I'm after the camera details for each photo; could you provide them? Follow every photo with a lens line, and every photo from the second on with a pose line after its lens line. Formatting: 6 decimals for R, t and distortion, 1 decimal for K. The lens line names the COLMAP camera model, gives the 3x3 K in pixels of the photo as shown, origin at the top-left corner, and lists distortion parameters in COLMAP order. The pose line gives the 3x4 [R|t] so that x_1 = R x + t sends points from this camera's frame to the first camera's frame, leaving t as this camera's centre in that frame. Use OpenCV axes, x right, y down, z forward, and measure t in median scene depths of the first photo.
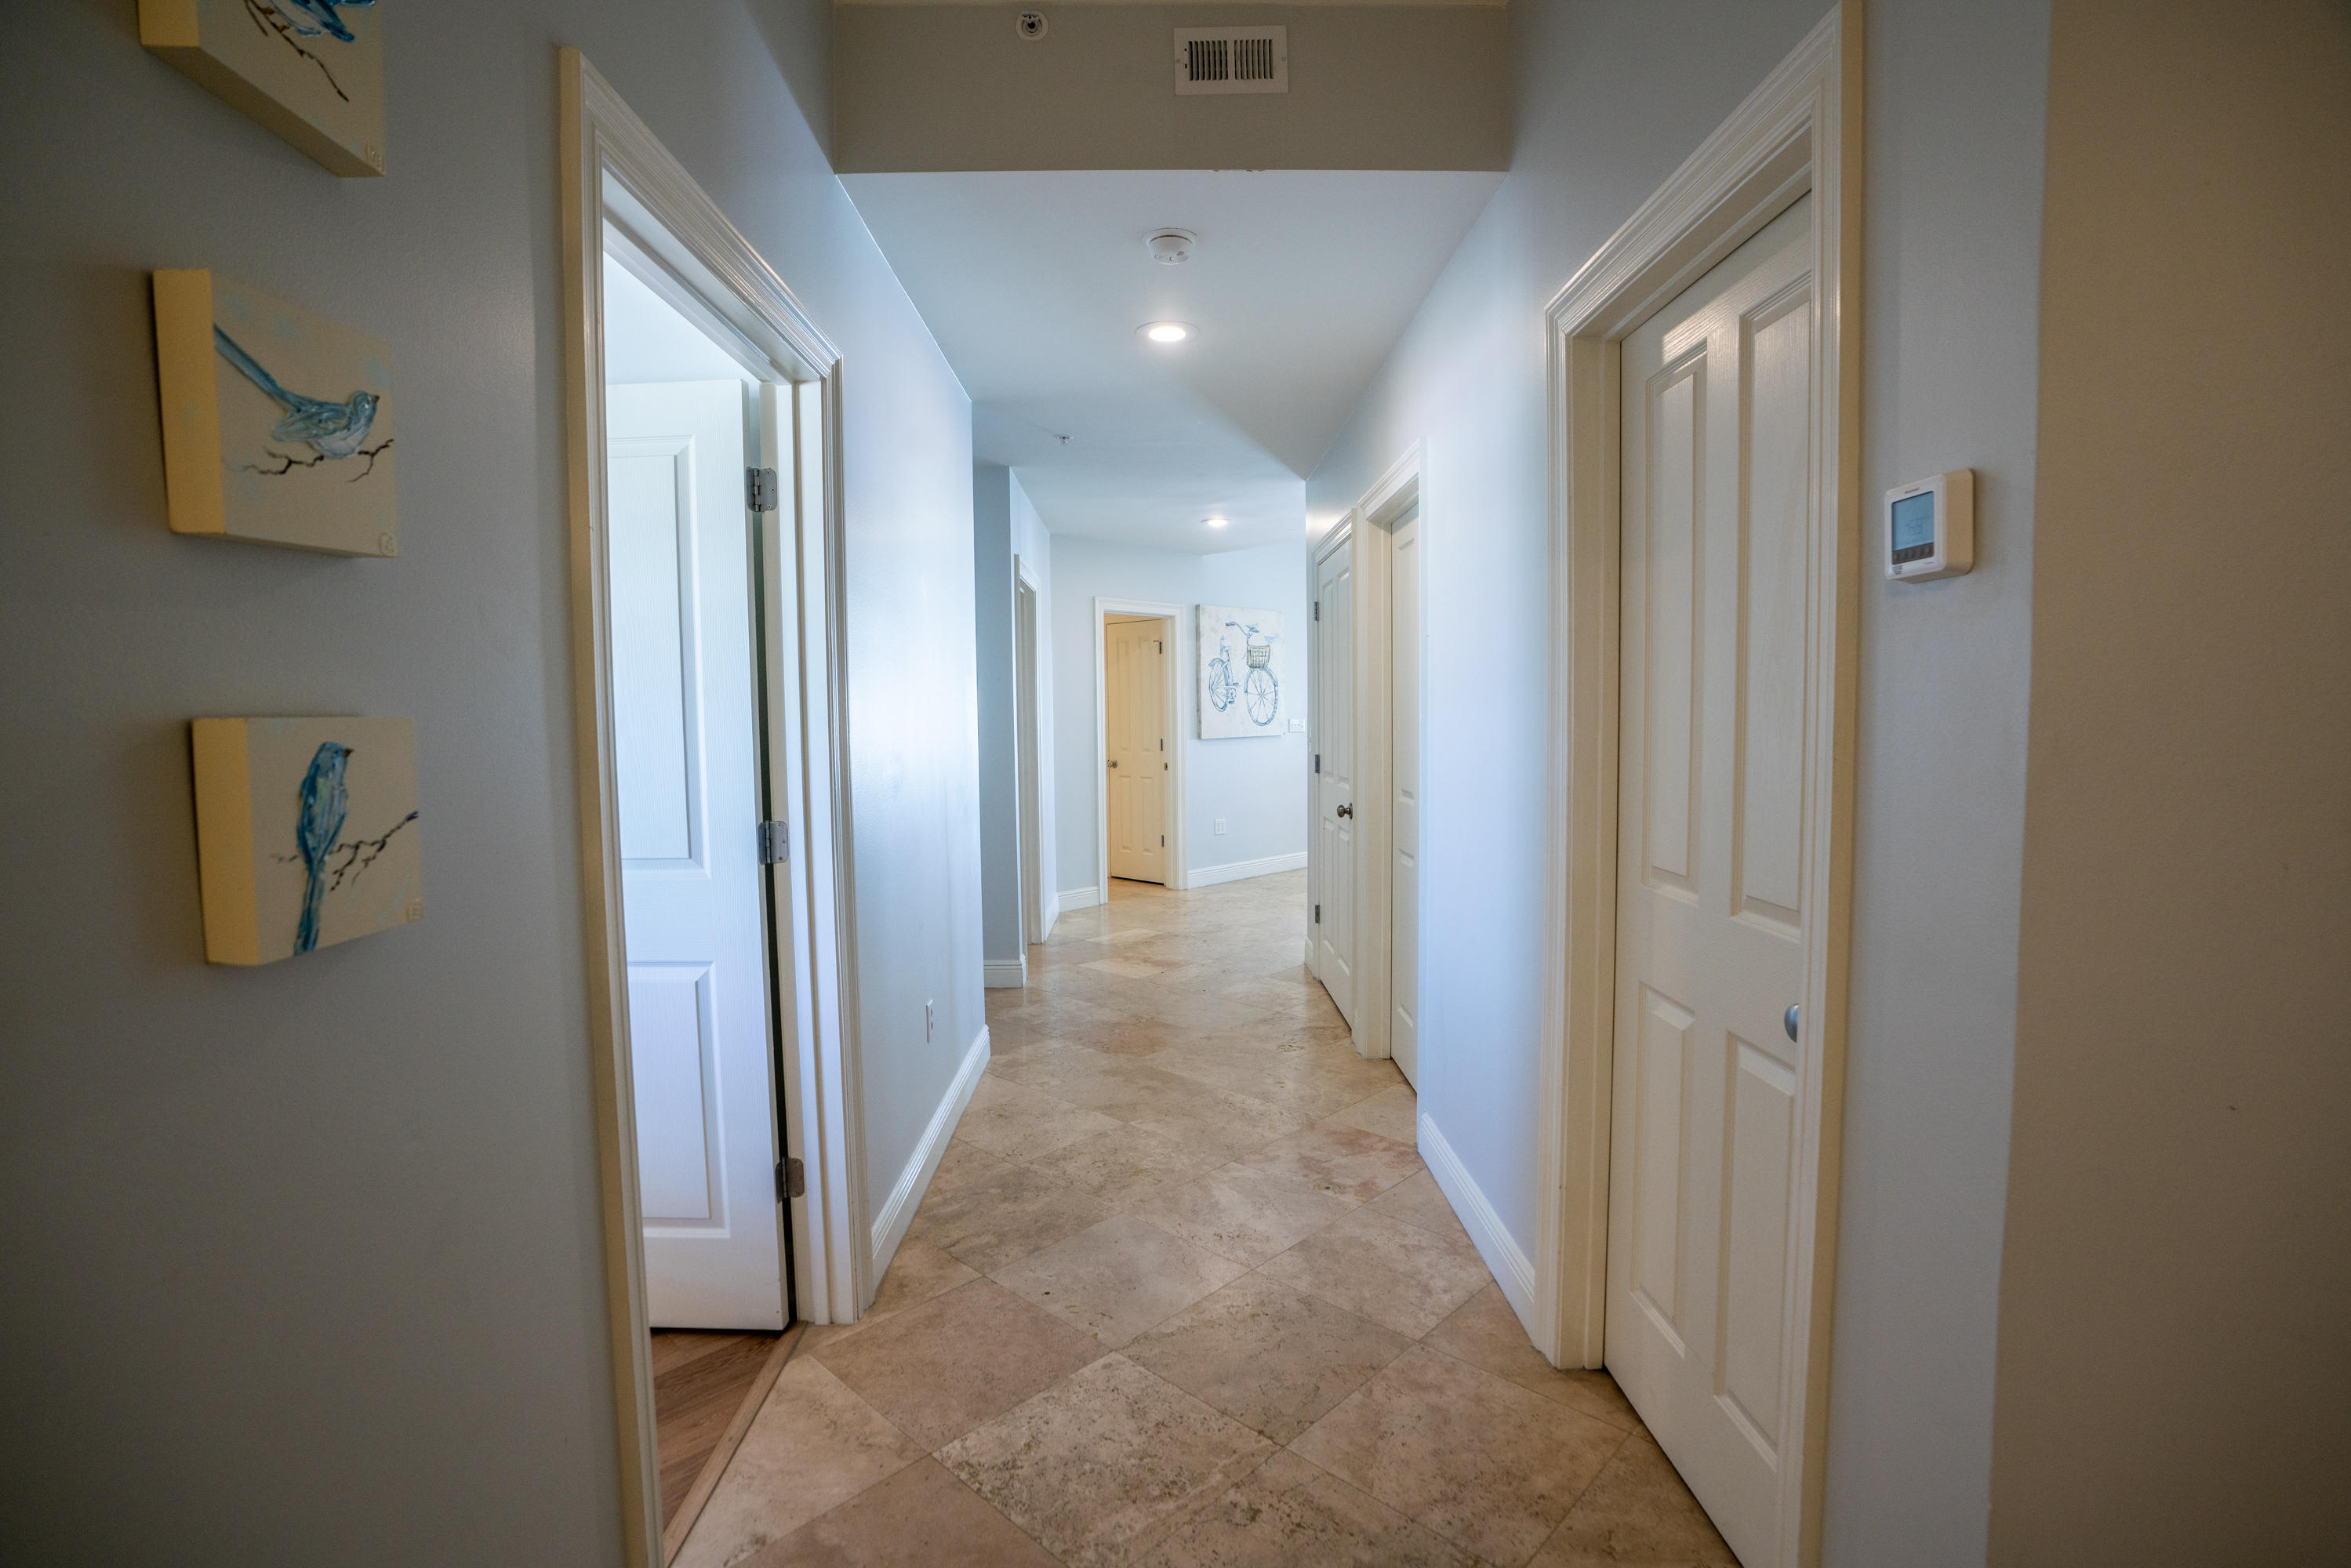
lens RADIAL K [[1090.7, 0, 1172.7], [0, 1090.7, 776.8], [0, 0, 1]] dist [-0.075352, 0.032824]
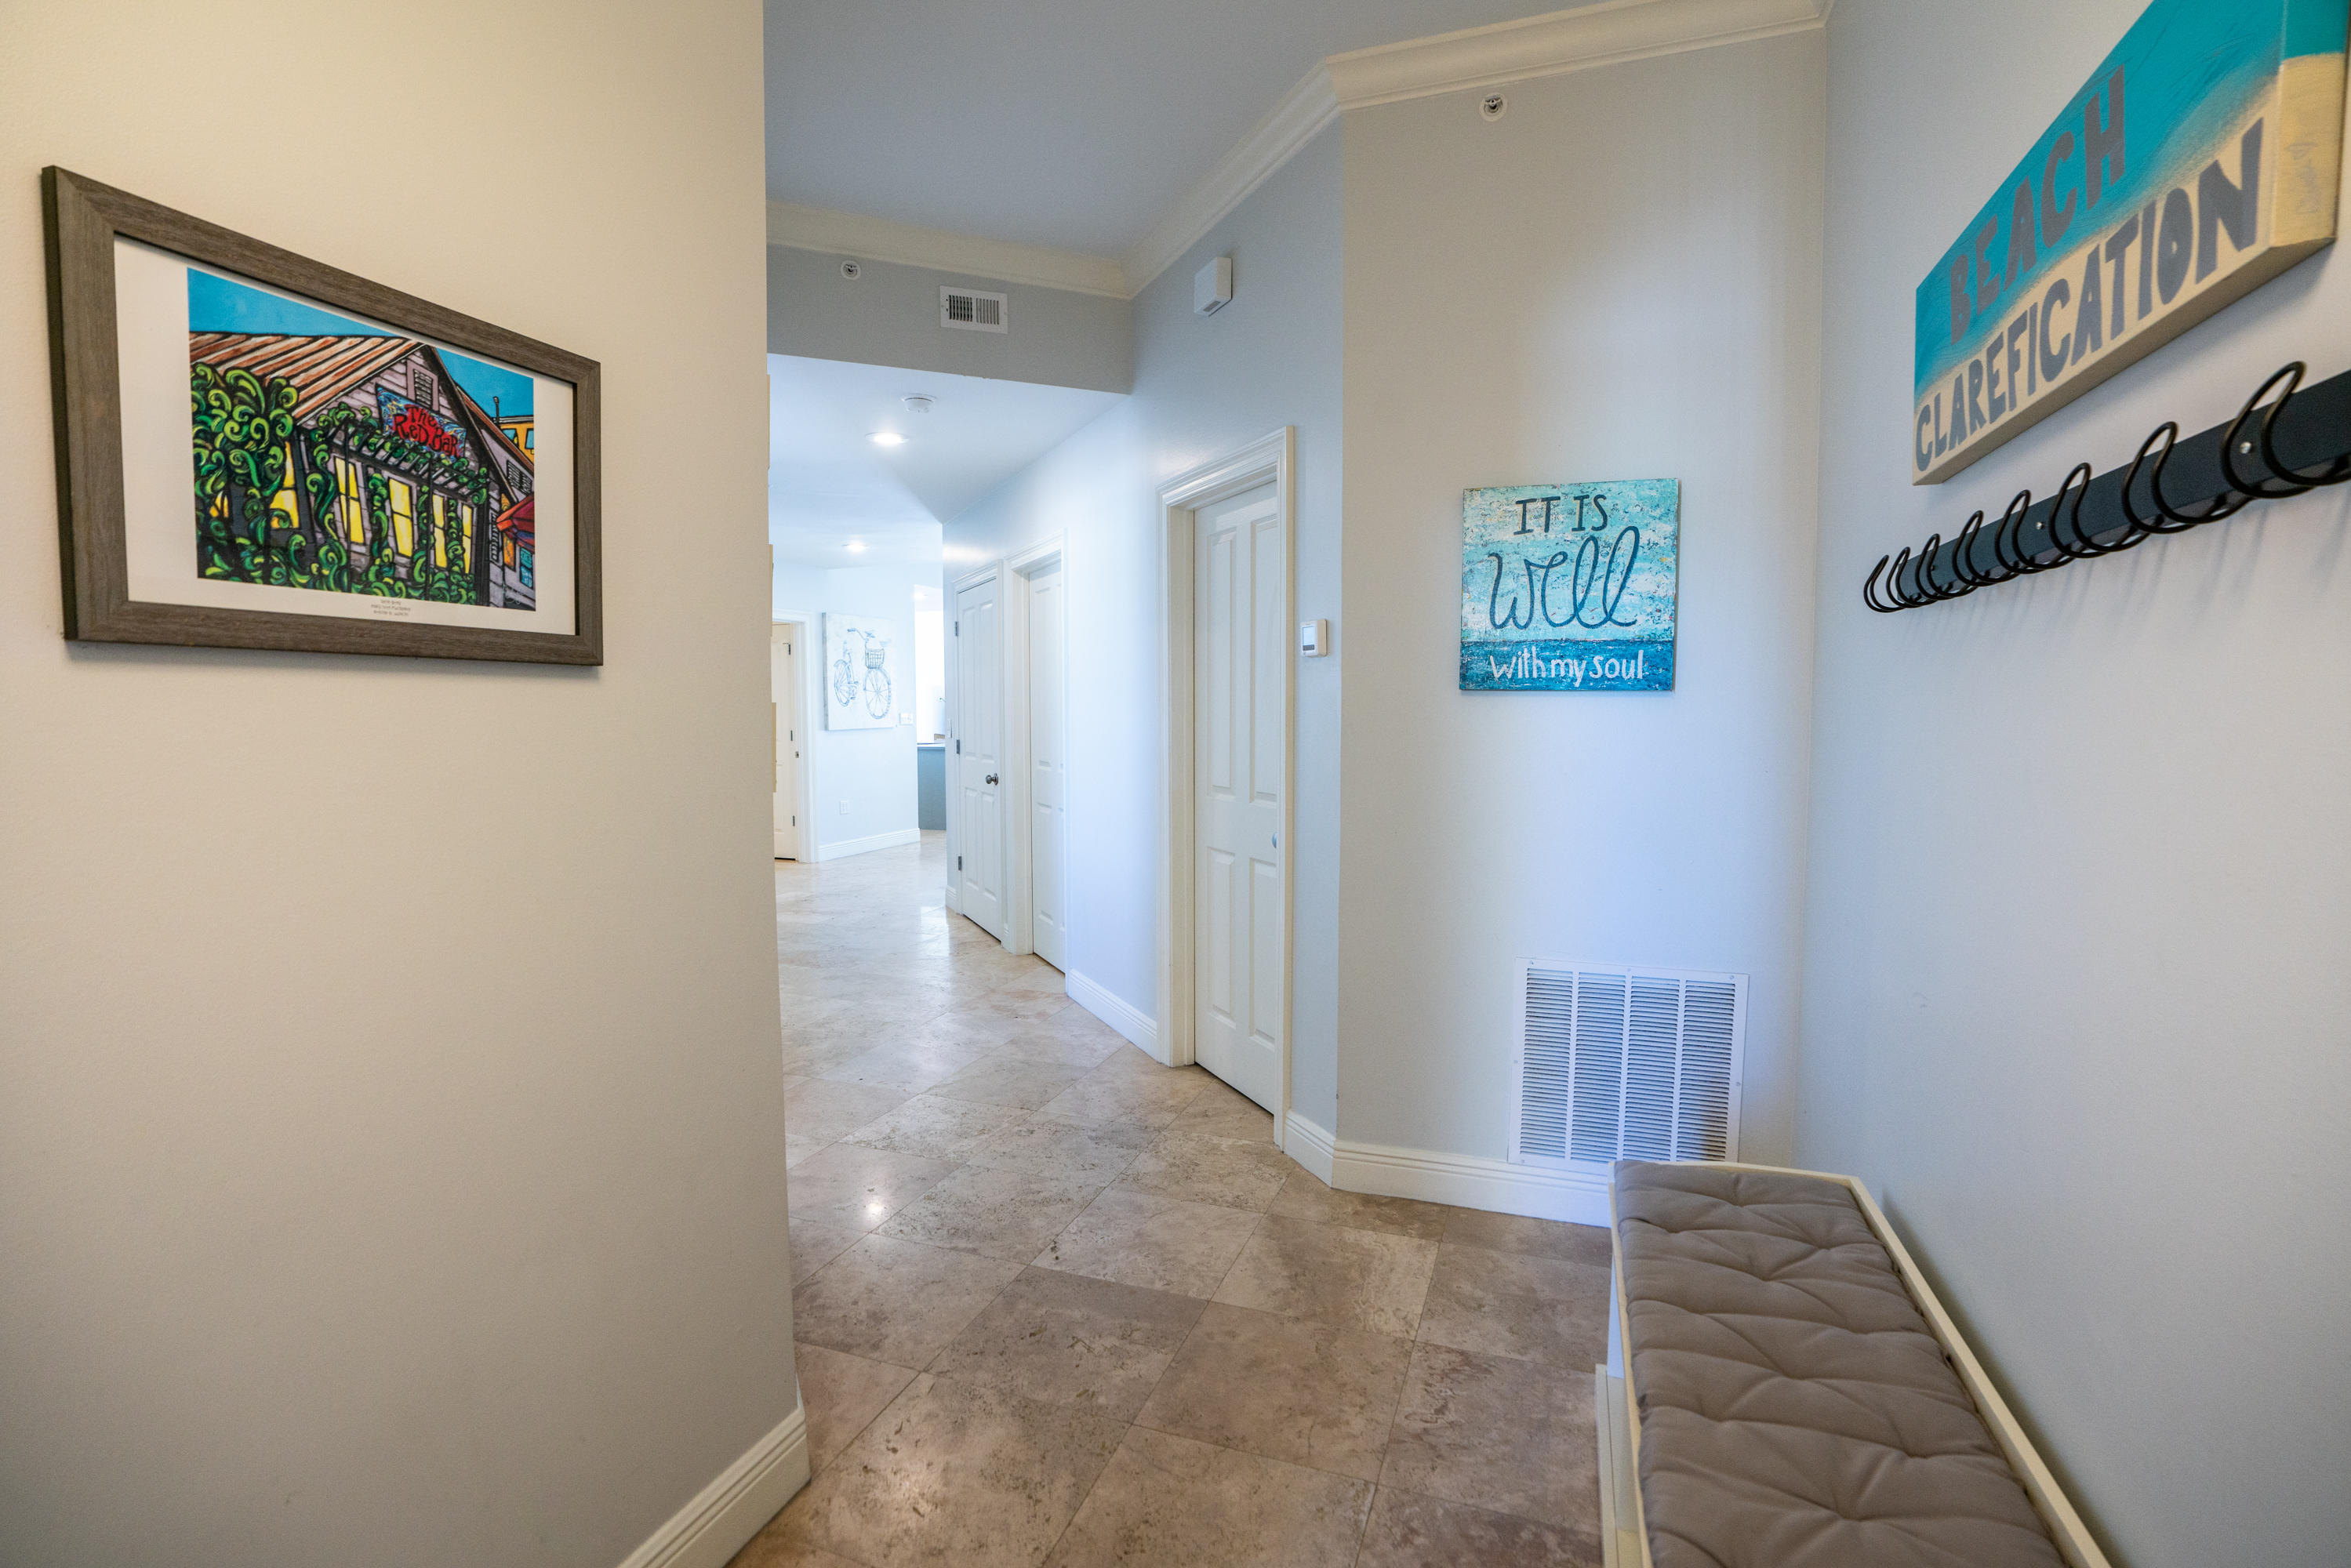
lens RADIAL K [[1099.9, 0, 1175.7], [0, 1099.9, 776.6], [0, 0, 1]] dist [-0.070286, 0.030563]
pose [[0.916083, -0.017708, 0.400597, -0.310641], [0.016683, 0.999843, 0.006046, 0.040279], [-0.400641, 0.001145, 0.916234, -0.600672]]
